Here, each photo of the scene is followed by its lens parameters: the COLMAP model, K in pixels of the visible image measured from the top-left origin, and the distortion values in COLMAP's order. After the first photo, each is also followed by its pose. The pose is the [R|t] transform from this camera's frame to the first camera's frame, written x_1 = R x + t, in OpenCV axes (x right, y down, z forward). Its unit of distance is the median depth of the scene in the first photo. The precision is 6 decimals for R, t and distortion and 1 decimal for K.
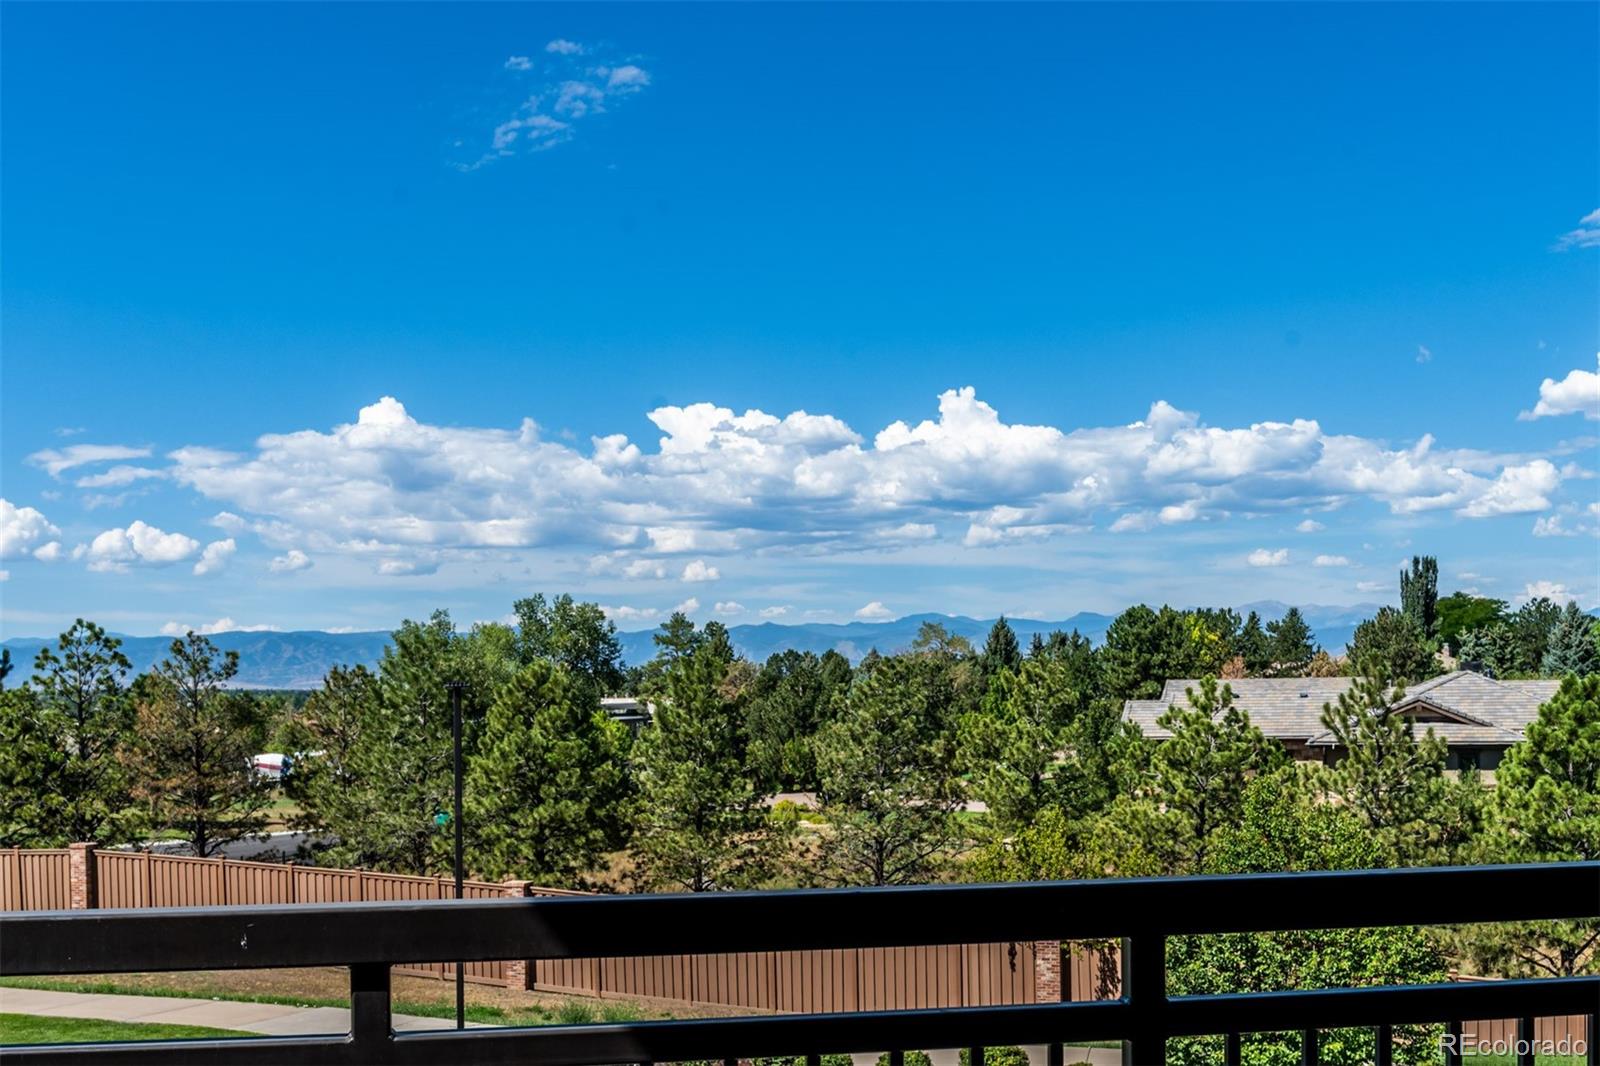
lens RADIAL K [[1826.0, 0, 711.7], [0, 1826.0, 671.5], [0, 0, 1]] dist [-0.049934, 0.000000]
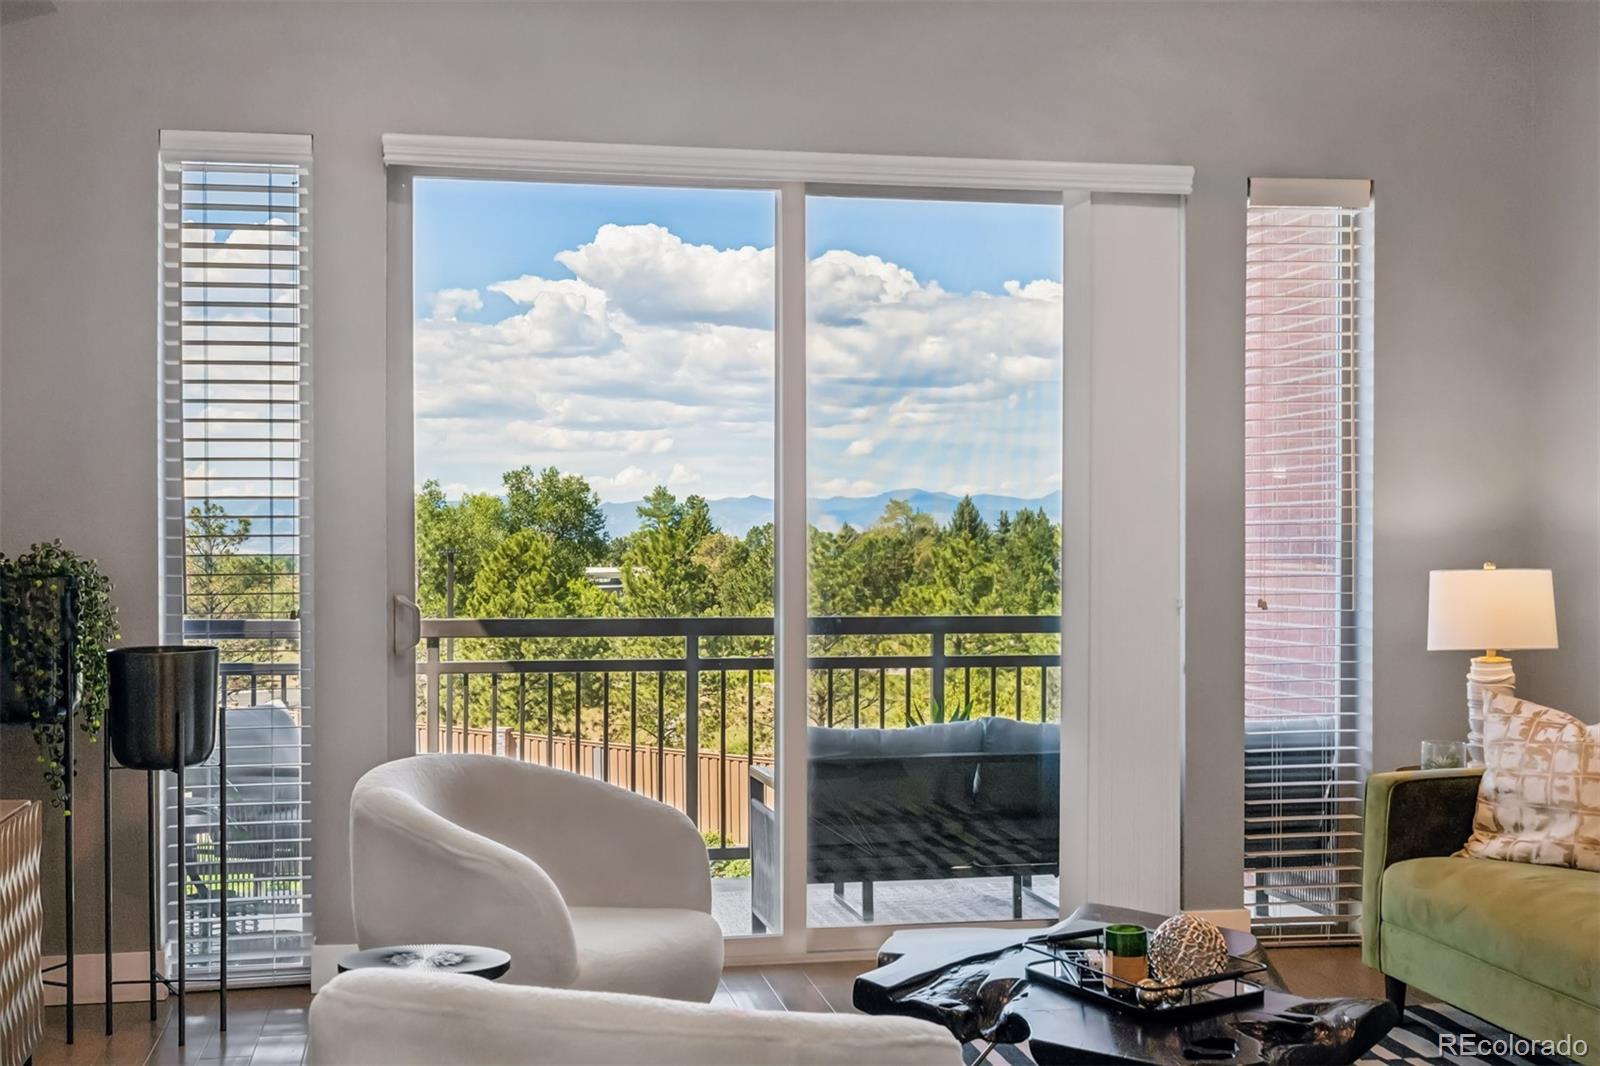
lens RADIAL K [[1855.9, 0, 783.6], [0, 1855.9, 570.1], [0, 0, 1]] dist [-0.007047, 0.000000]
pose [[0.999028, 0.014093, 0.041773, 0.018239], [-0.014697, 0.999791, 0.014194, -0.000724], [-0.041564, -0.014794, 0.999026, -0.142994]]
